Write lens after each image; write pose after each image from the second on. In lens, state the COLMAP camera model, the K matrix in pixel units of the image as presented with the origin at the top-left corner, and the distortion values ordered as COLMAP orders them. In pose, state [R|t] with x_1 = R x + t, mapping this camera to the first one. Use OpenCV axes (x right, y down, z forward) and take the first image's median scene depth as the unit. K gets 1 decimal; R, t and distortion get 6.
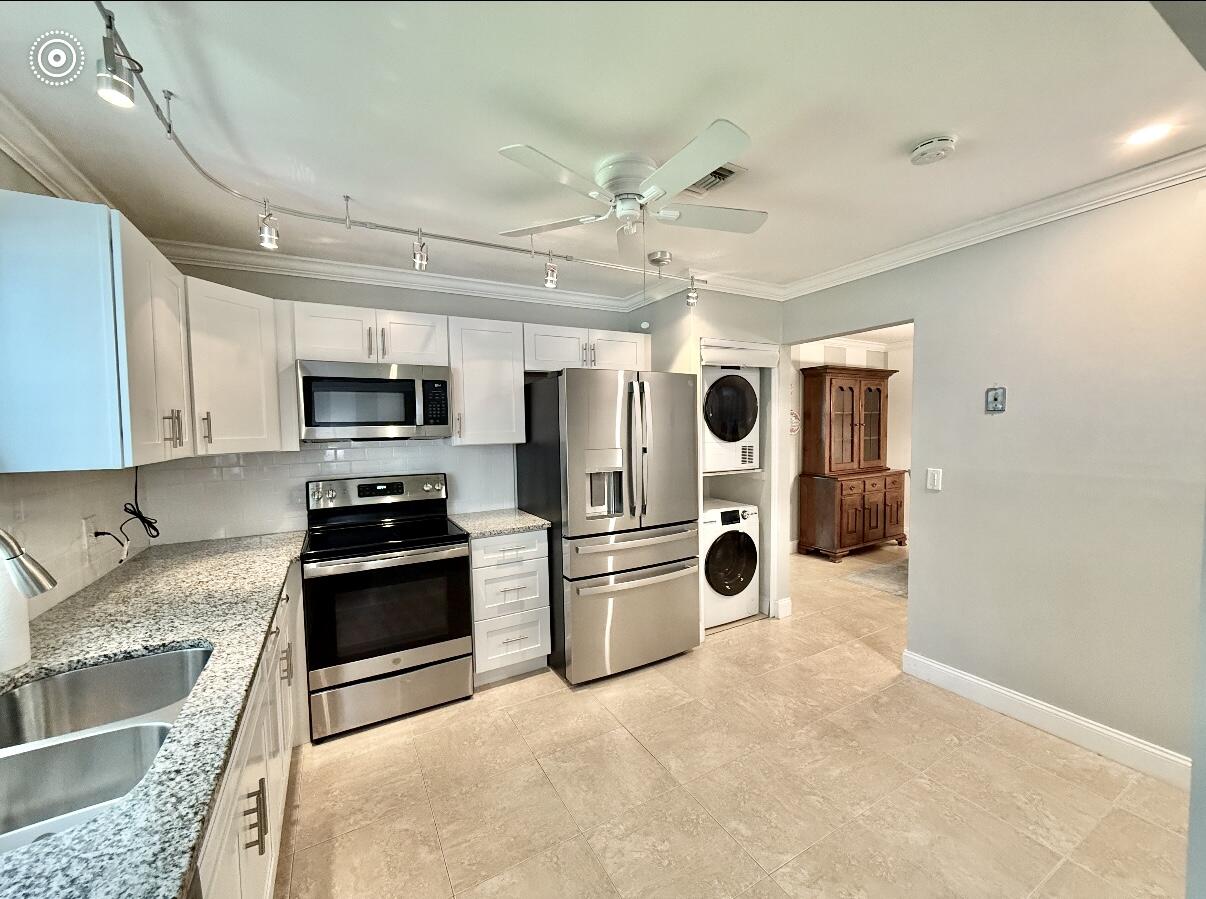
lens RADIAL K [[483.4, 0, 606.2], [0, 483.4, 451.7], [0, 0, 1]] dist [0.000921, -0.000101]
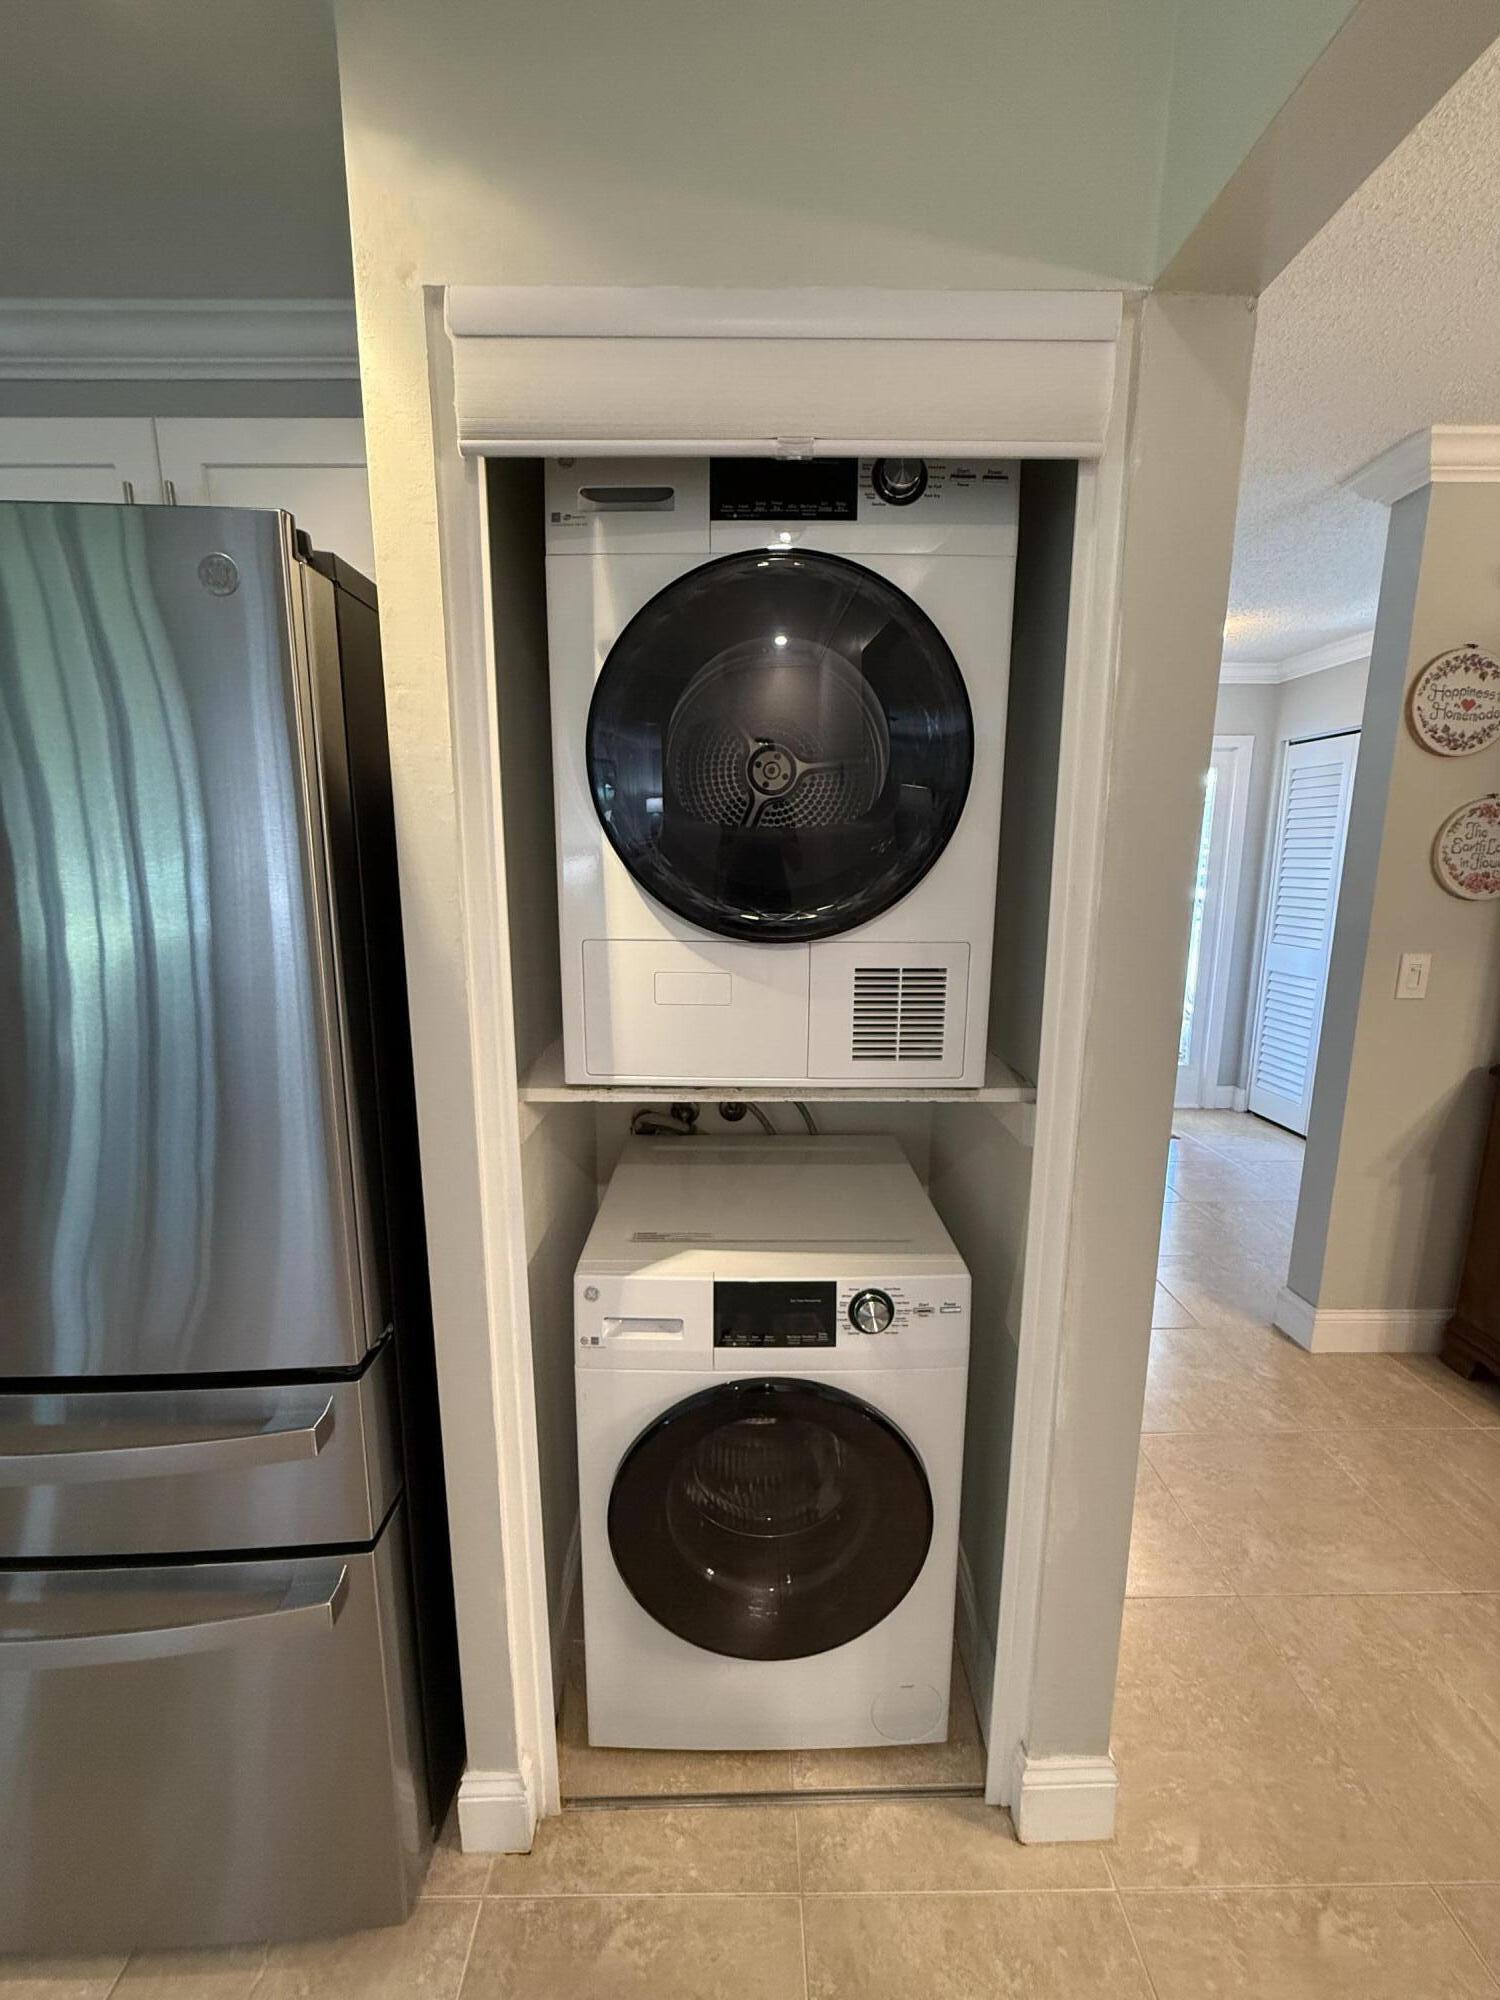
lens RADIAL K [[801.7, 0, 750.0], [0, 801.7, 1000.0], [0, 0, 1]] dist [0.000921, -0.000101]
pose [[0.880252, 0.091683, -0.465564, 0.384540], [-0.038368, 0.991696, 0.122751, -0.033523], [0.472952, -0.090189, 0.876460, 0.700937]]
